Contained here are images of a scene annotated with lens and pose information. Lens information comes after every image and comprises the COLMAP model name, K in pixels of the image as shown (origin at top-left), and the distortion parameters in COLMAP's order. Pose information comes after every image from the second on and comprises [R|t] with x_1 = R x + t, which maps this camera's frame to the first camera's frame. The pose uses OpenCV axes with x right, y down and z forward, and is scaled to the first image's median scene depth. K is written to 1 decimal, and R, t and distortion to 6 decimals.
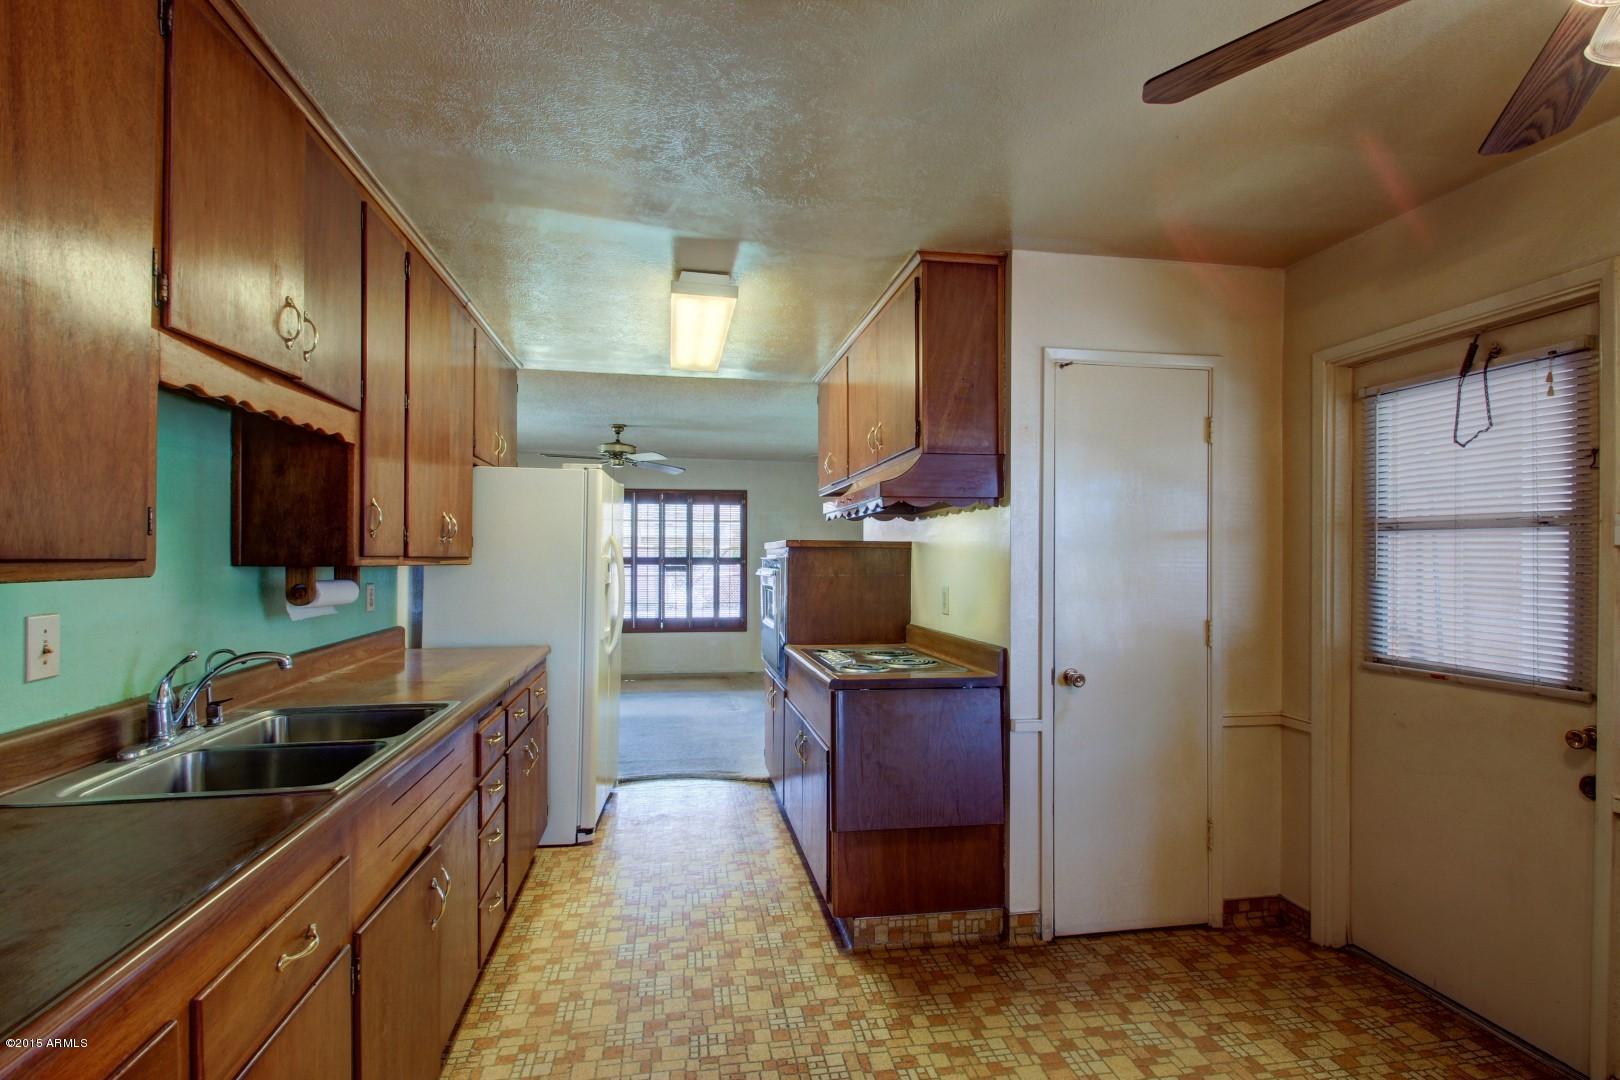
lens RADIAL K [[755.8, 0, 812.5], [0, 755.8, 568.1], [0, 0, 1]] dist [-0.000496, -0.000108]
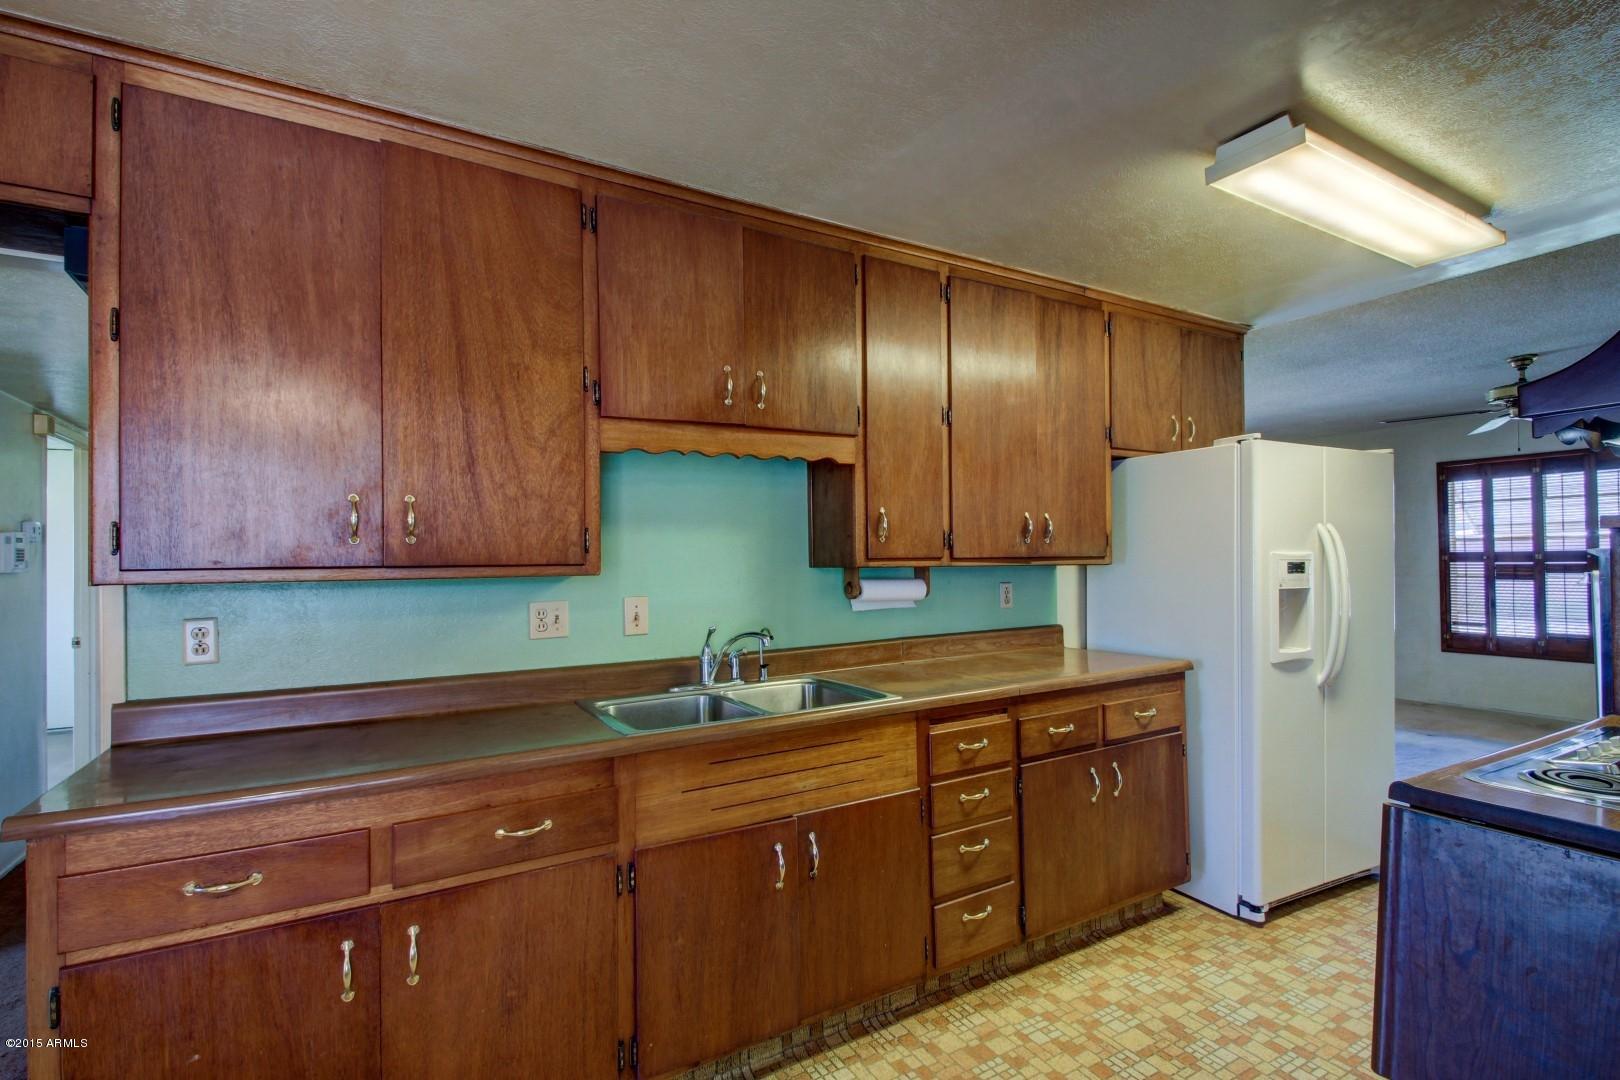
lens RADIAL K [[741.1, 0, 812.2], [0, 741.1, 565.3], [0, 0, 1]] dist [0.002815, 0.000397]
pose [[0.348285, 0.002671, -0.937385, 0.385306], [-0.002146, 0.999996, 0.002052, -0.007132], [0.937386, 0.001297, 0.348289, 0.457714]]
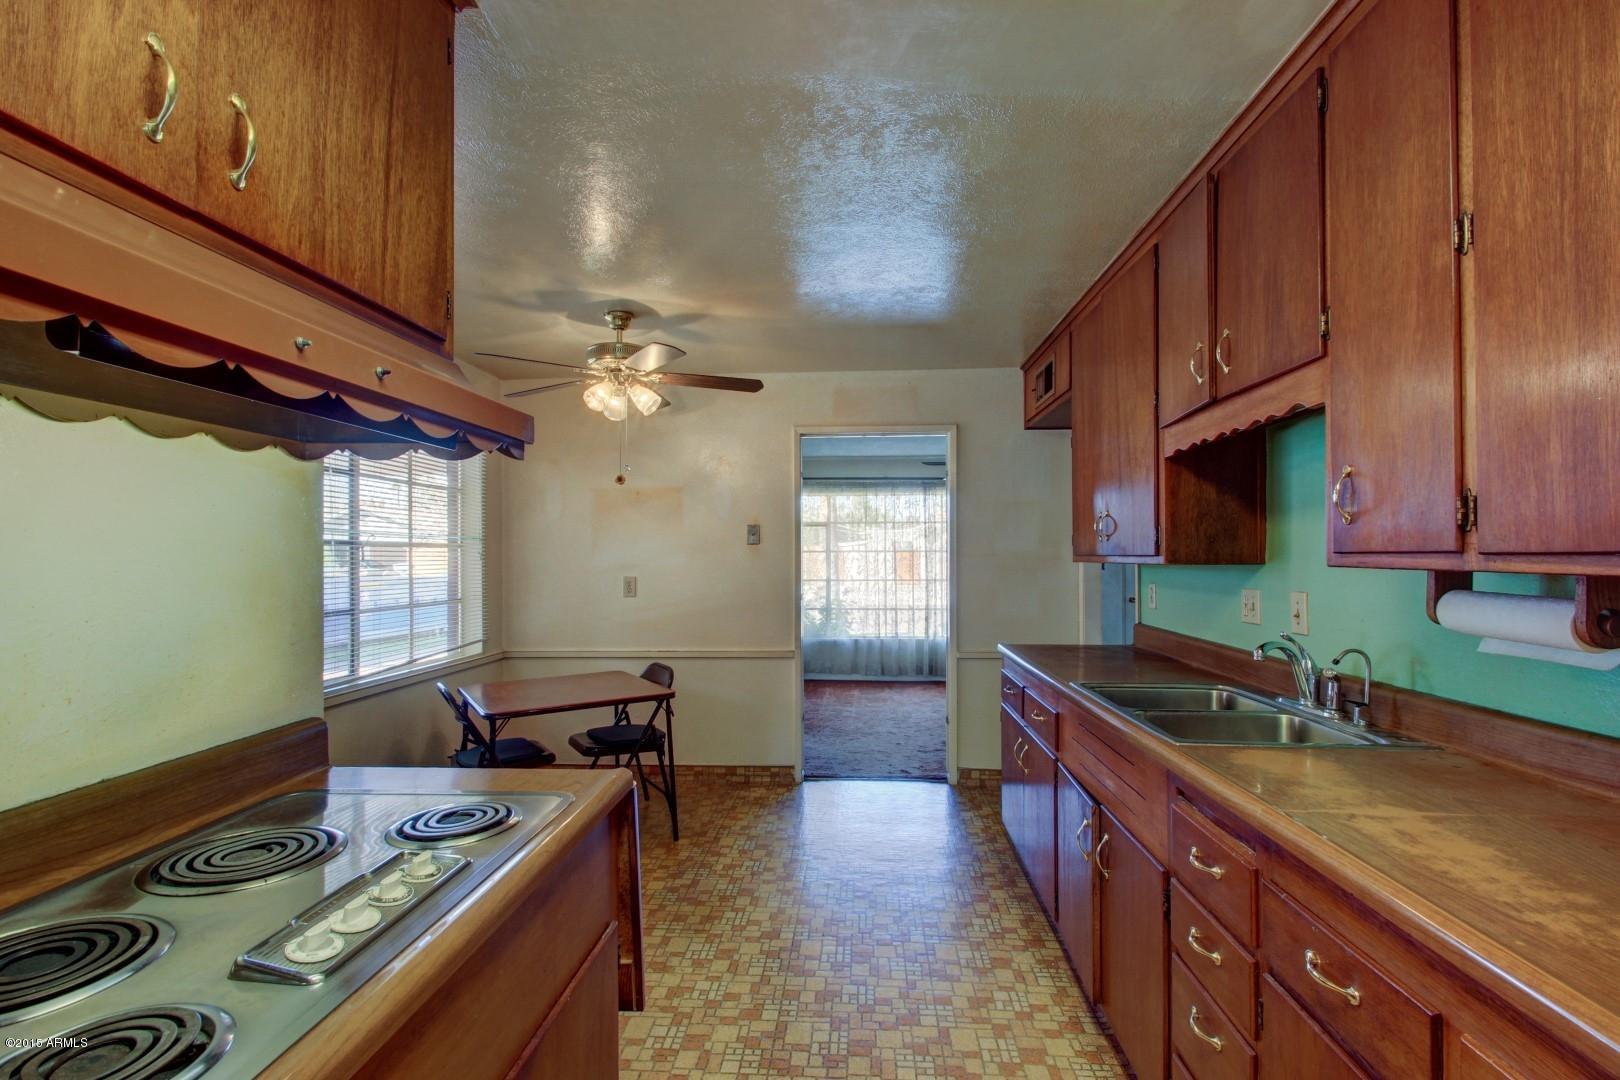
lens RADIAL K [[747.6, 0, 815.1], [0, 747.6, 554.6], [0, 0, 1]] dist [0.001958, 0.000171]
pose [[-0.970603, 0.028796, 0.238955, -0.341397], [0.025792, 0.999544, -0.015688, -0.008563], [-0.239298, -0.009064, -0.970904, 1.984474]]
